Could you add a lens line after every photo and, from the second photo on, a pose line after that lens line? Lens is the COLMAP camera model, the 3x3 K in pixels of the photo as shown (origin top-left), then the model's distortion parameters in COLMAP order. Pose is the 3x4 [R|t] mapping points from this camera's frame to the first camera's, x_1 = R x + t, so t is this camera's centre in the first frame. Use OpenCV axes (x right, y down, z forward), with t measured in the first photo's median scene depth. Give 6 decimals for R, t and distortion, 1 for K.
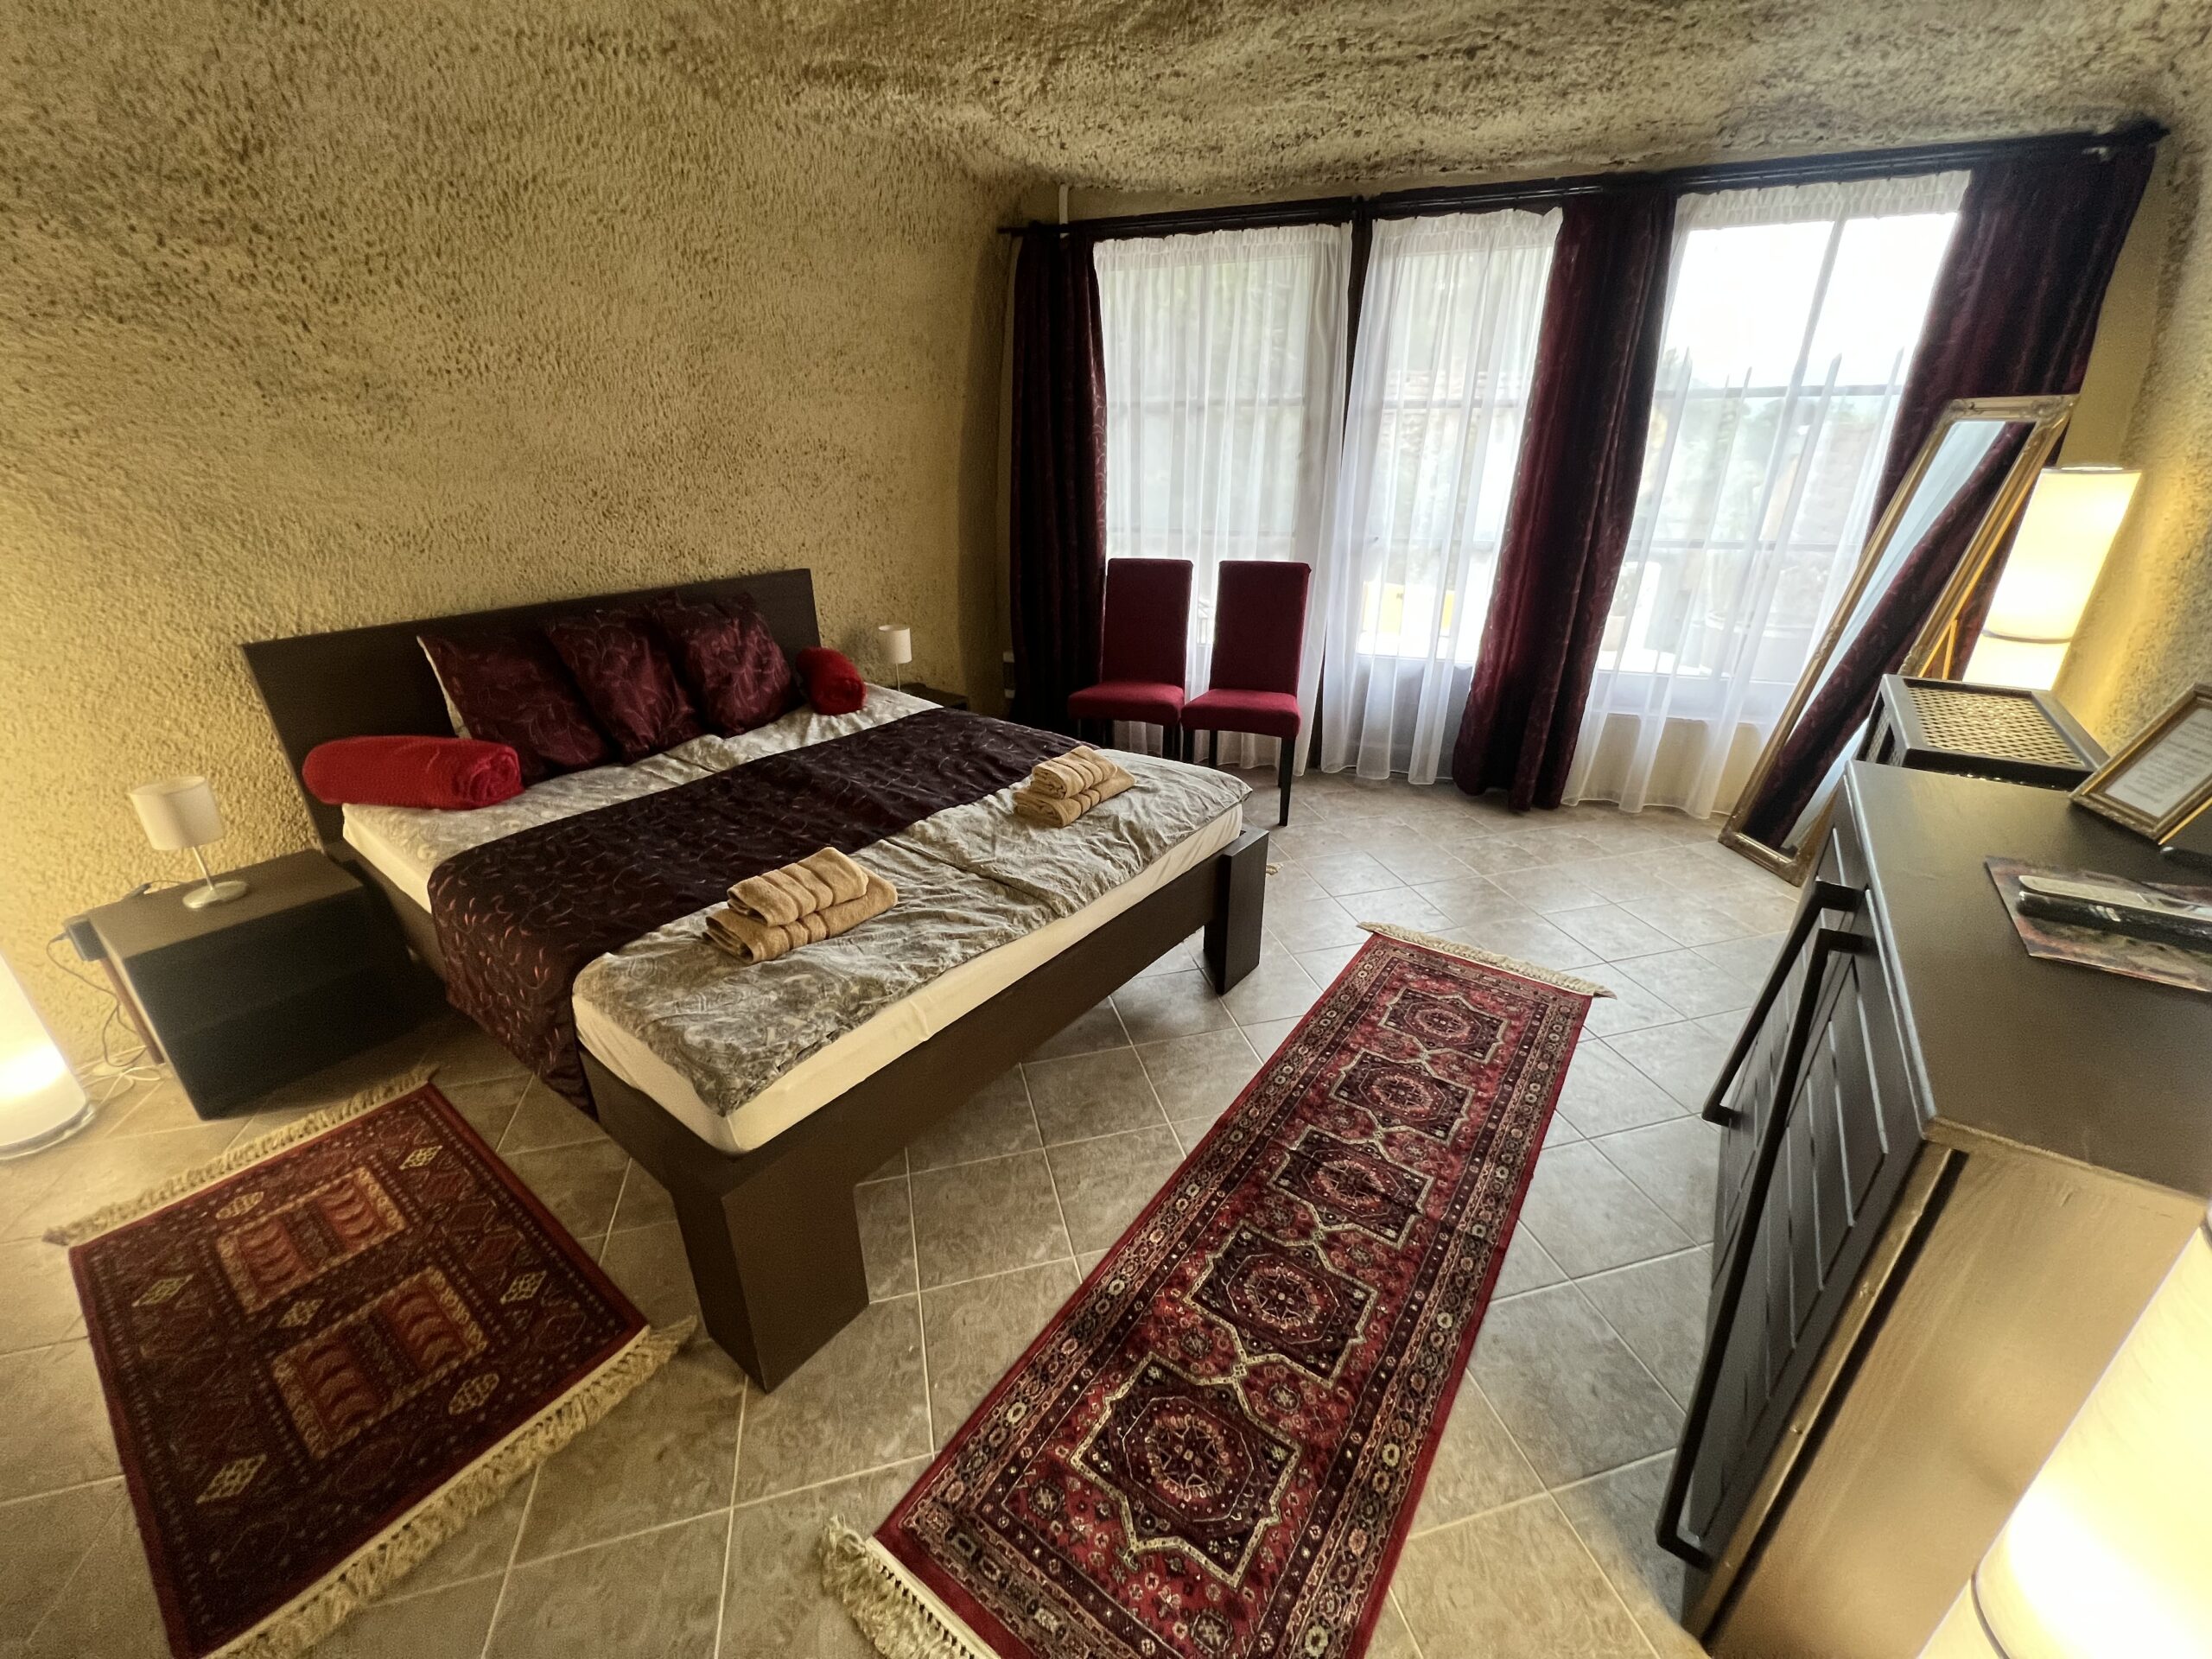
lens RADIAL K [[882.5, 0, 1106.3], [0, 882.5, 828.0], [0, 0, 1]] dist [-0.002432, 0.001053]
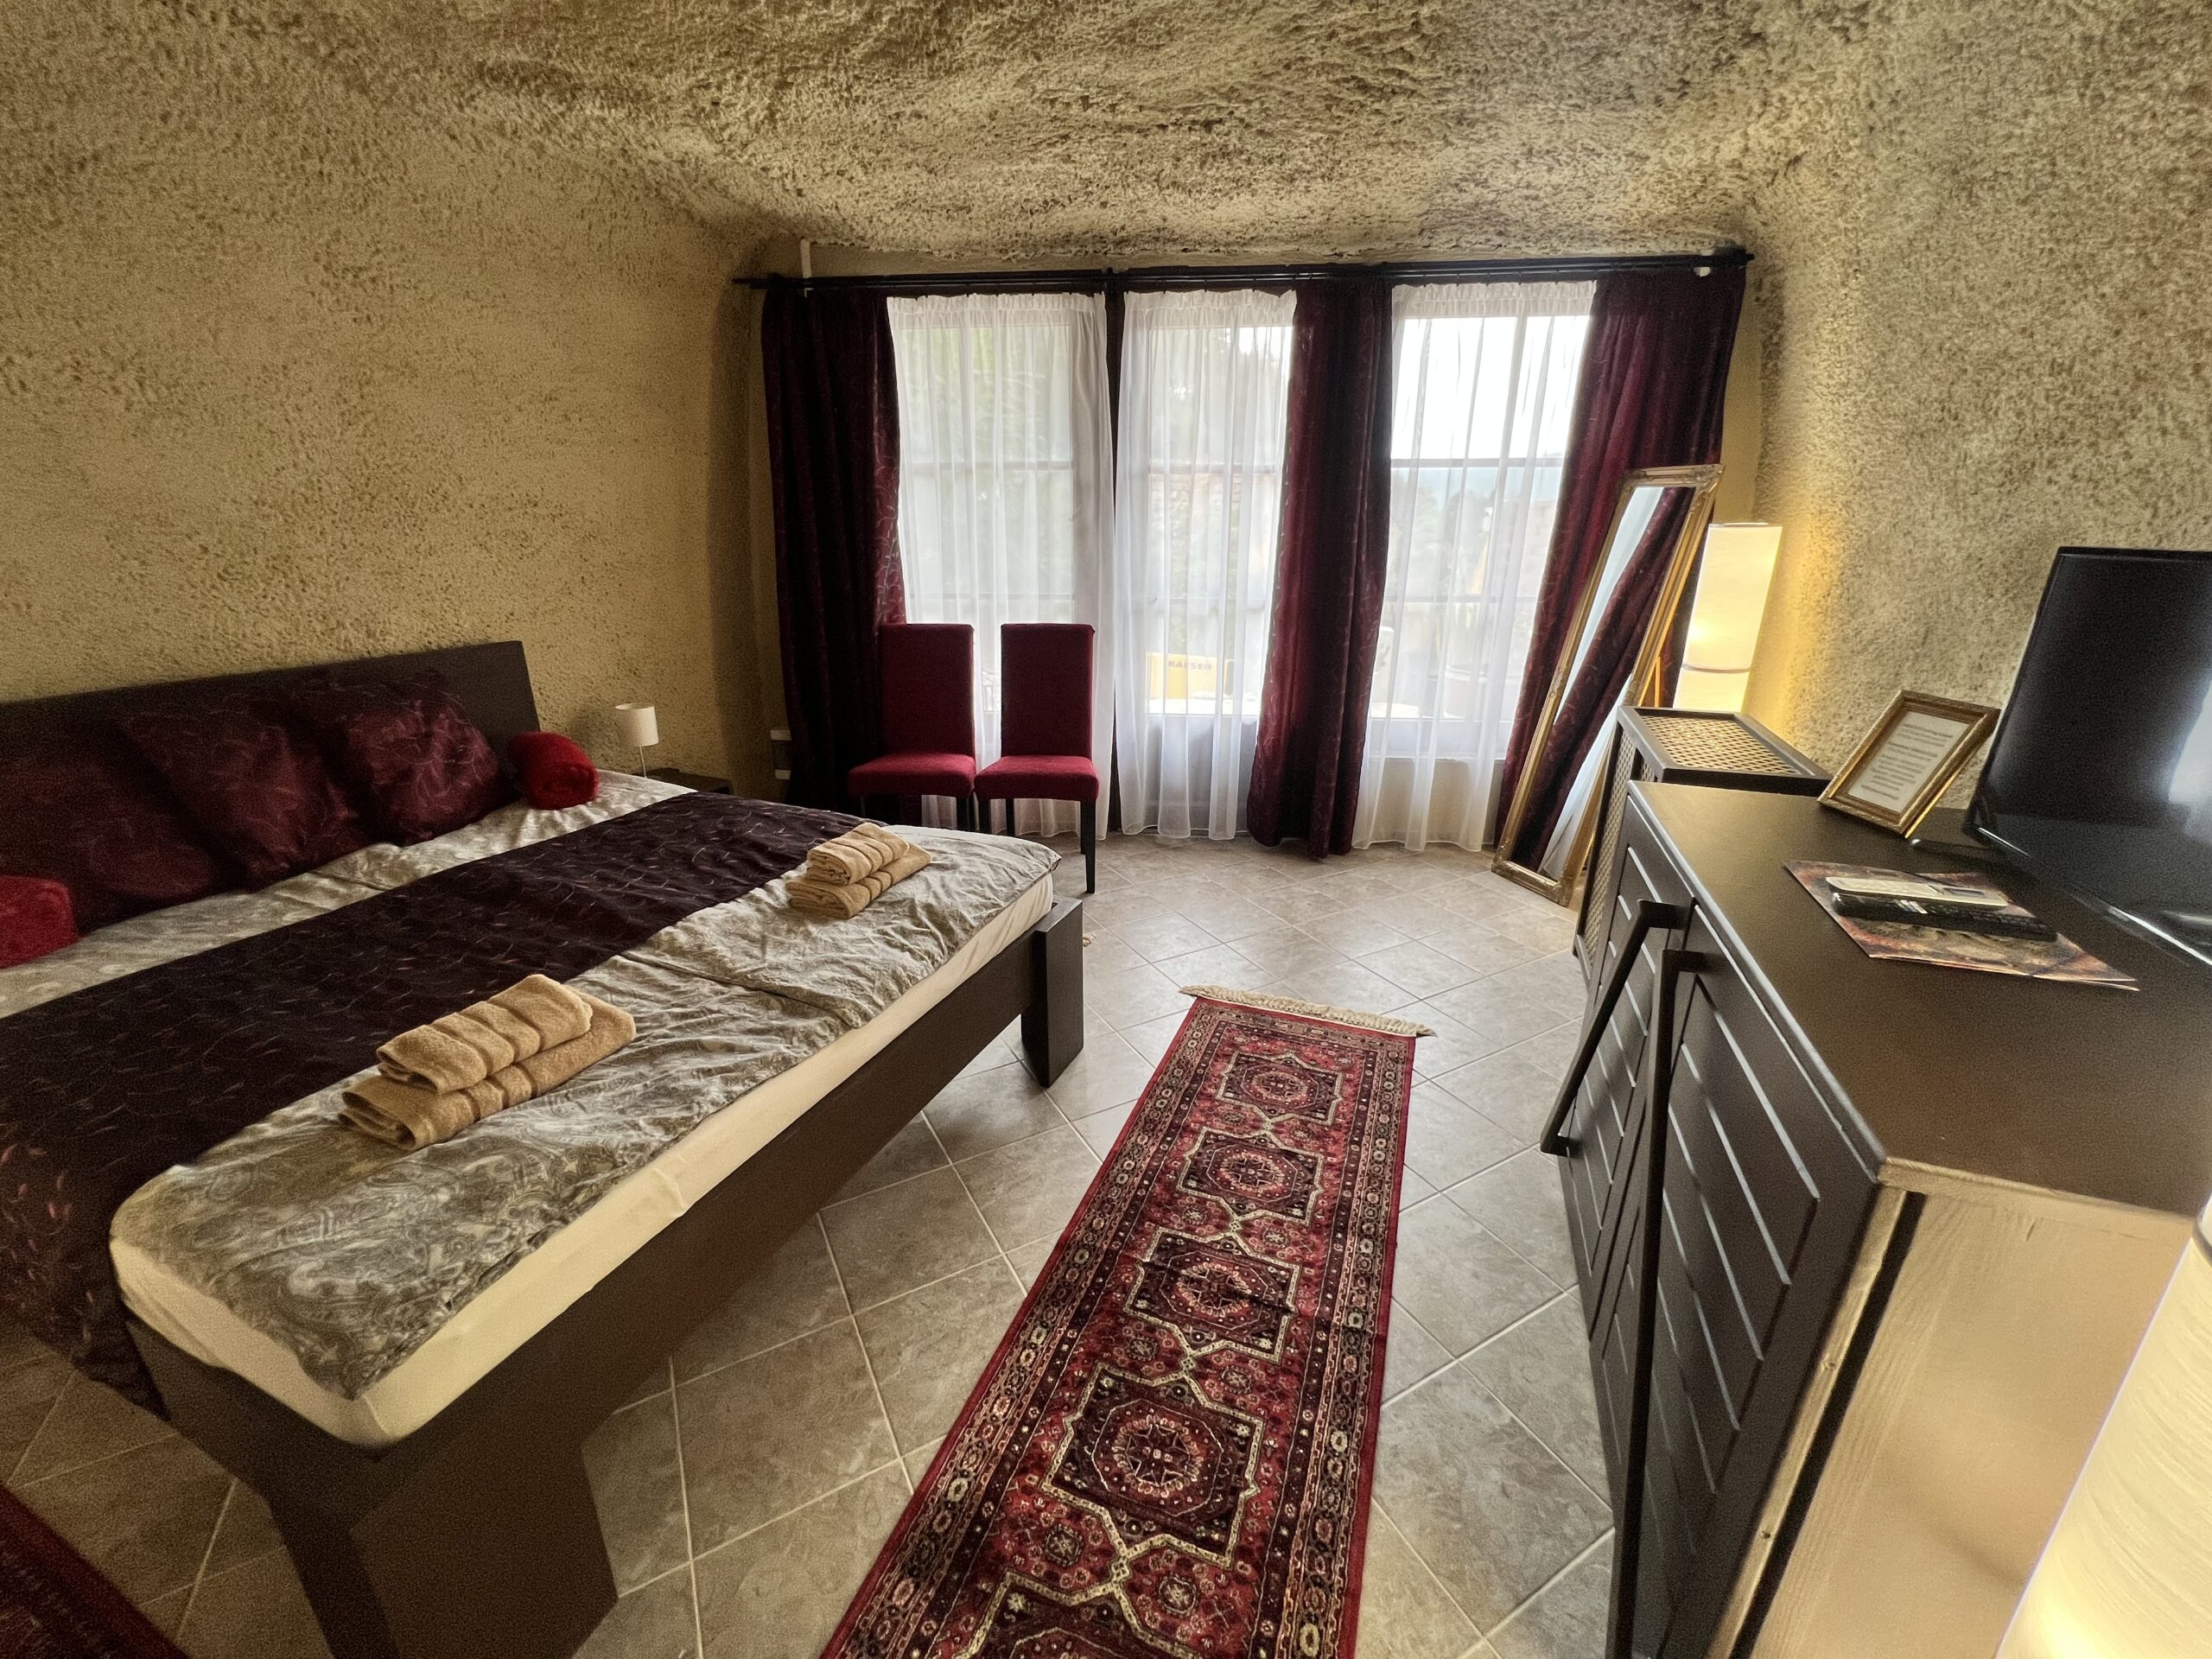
lens RADIAL K [[882.5, 0, 1100.9], [0, 882.5, 827.2], [0, 0, 1]] dist [-0.002432, 0.001053]
pose [[0.971300, -0.072964, 0.226390, 0.000437], [0.091879, 0.993005, -0.074160, -0.002529], [-0.219395, 0.092832, 0.971209, 0.100576]]
